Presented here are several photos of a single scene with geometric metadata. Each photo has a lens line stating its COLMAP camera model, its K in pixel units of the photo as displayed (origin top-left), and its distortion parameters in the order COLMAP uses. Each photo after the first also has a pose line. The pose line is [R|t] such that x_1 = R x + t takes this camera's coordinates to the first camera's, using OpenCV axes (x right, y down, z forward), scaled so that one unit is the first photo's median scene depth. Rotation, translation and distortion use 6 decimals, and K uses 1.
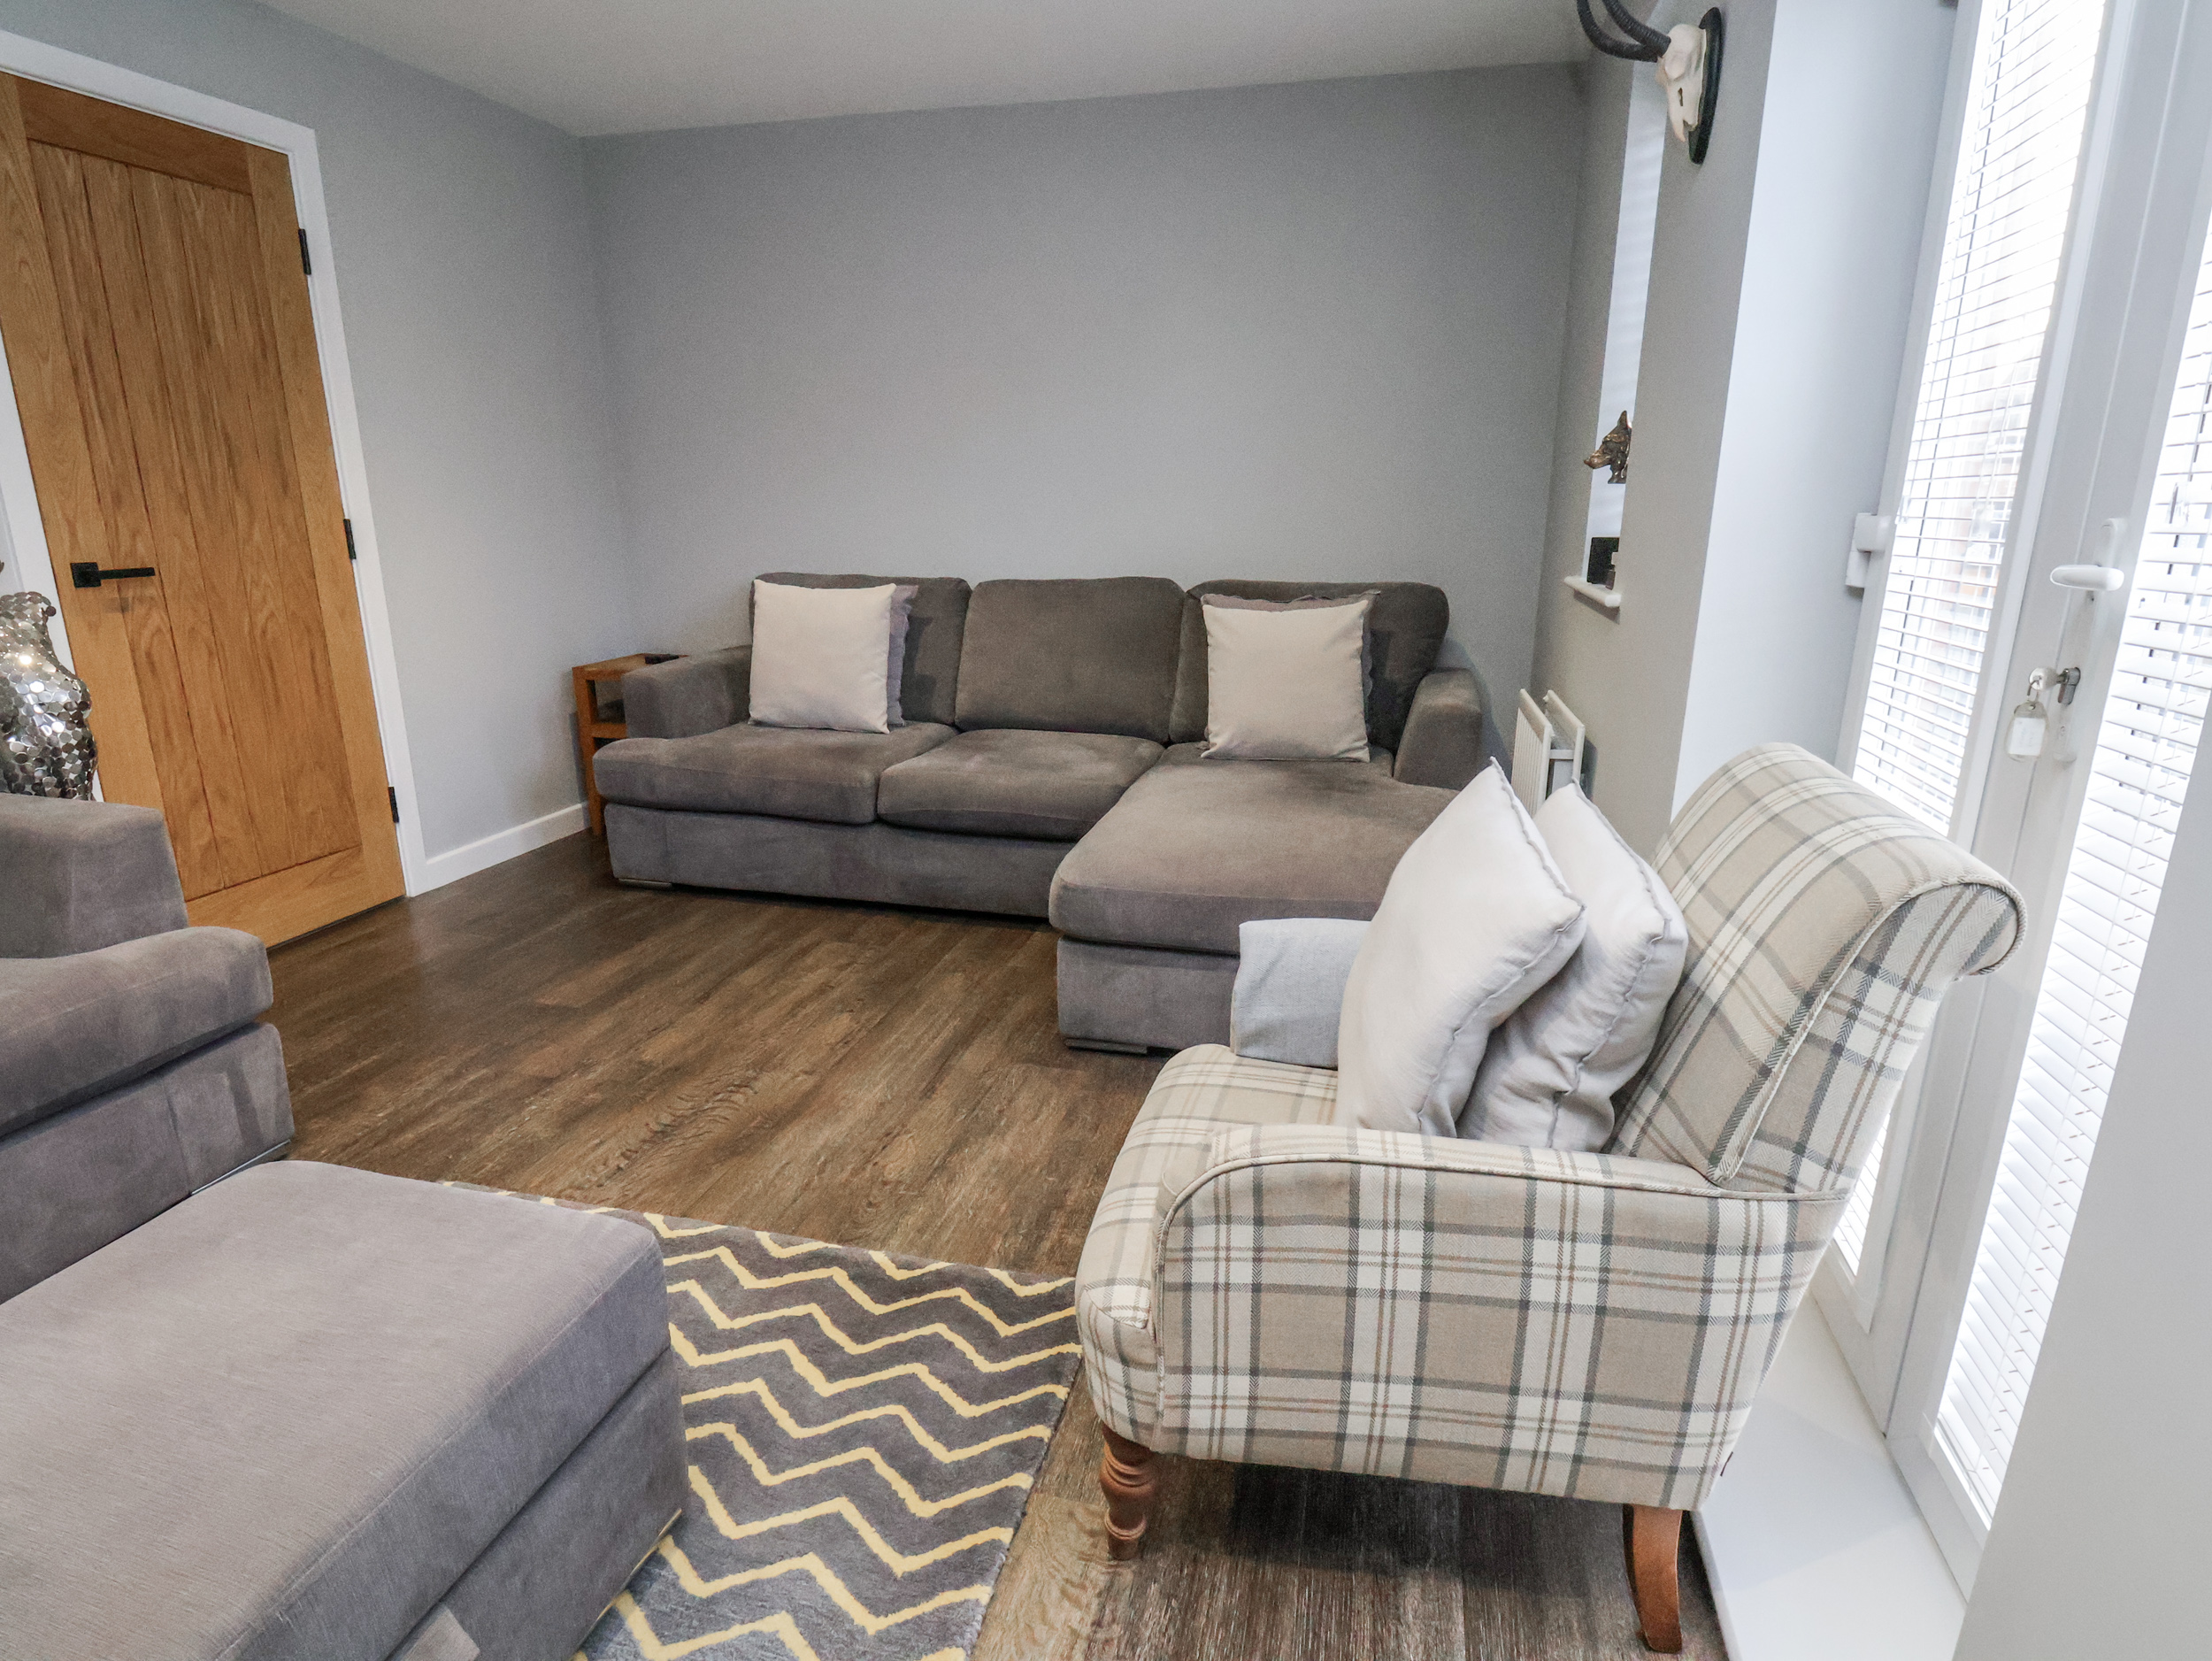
lens RADIAL K [[1162.9, 0, 1110.9], [0, 1162.9, 840.4], [0, 0, 1]] dist [-0.000534, -0.011326]
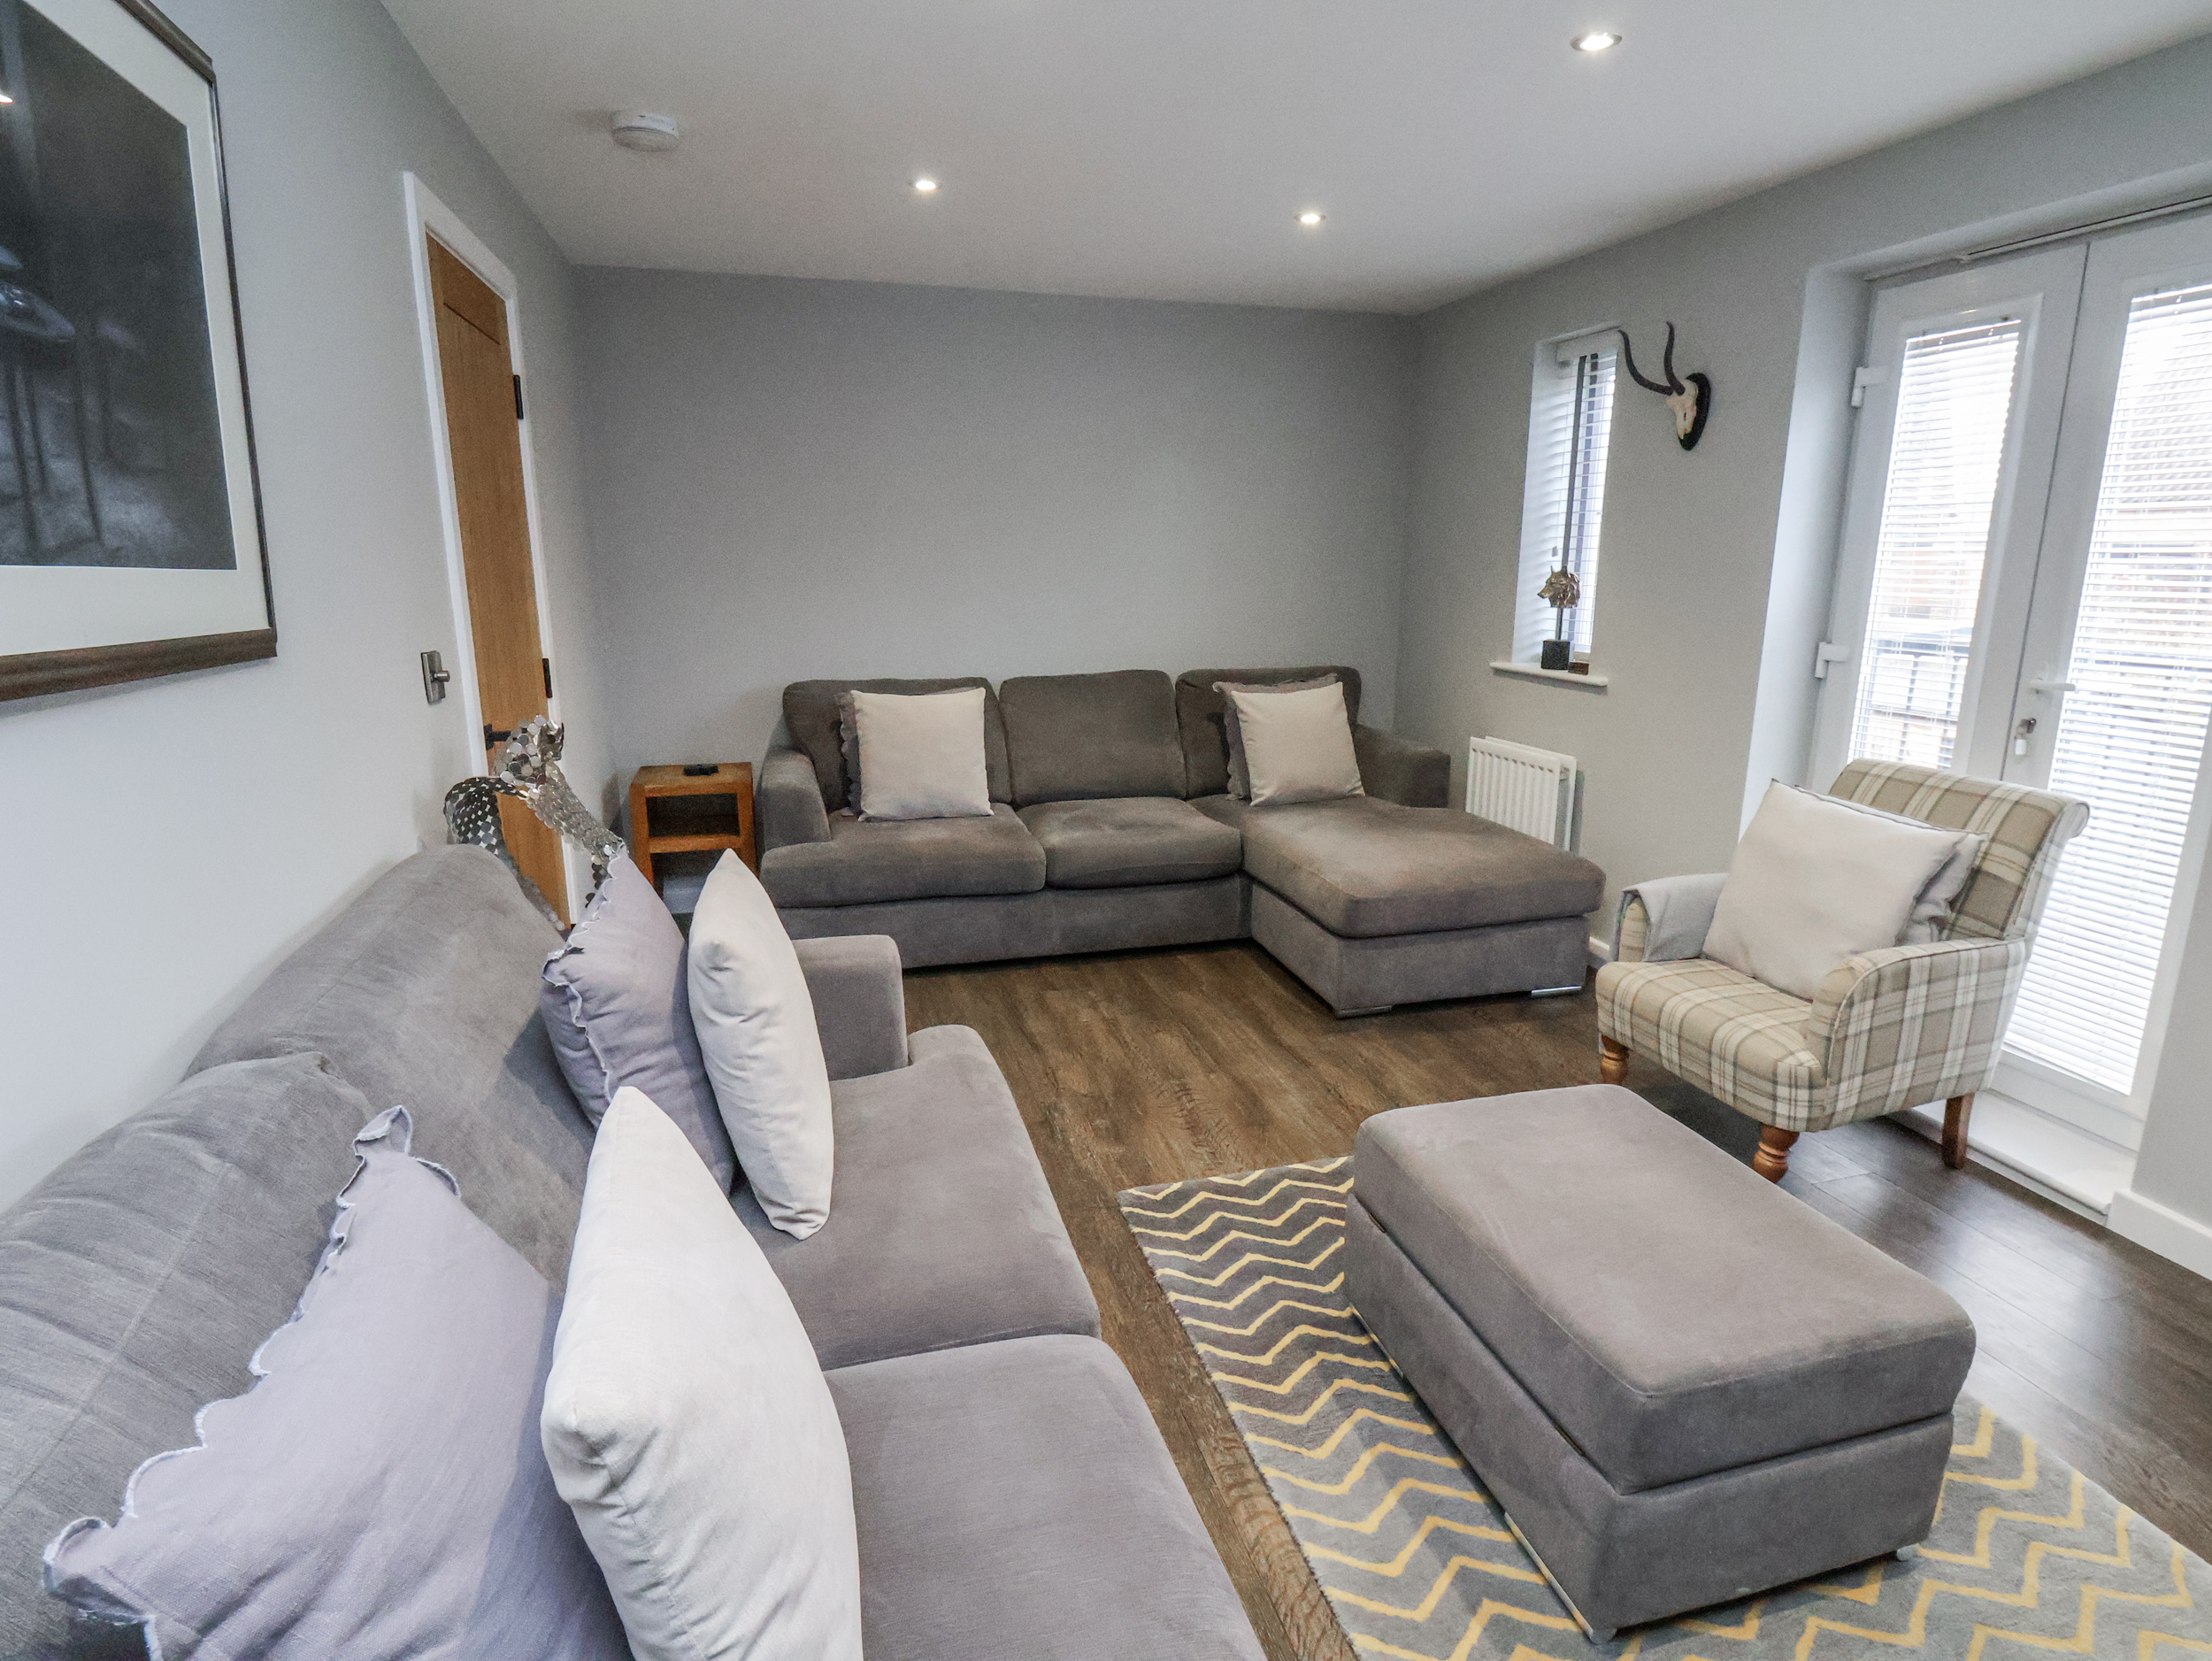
lens RADIAL K [[1162.9, 0, 1110.9], [0, 1162.9, 840.4], [0, 0, 1]] dist [-0.000534, -0.011326]
pose [[0.871145, -0.119978, 0.476143, -1.009445], [0.138561, 0.990346, -0.003963, -0.072090], [-0.471071, 0.069427, 0.879359, -0.120917]]
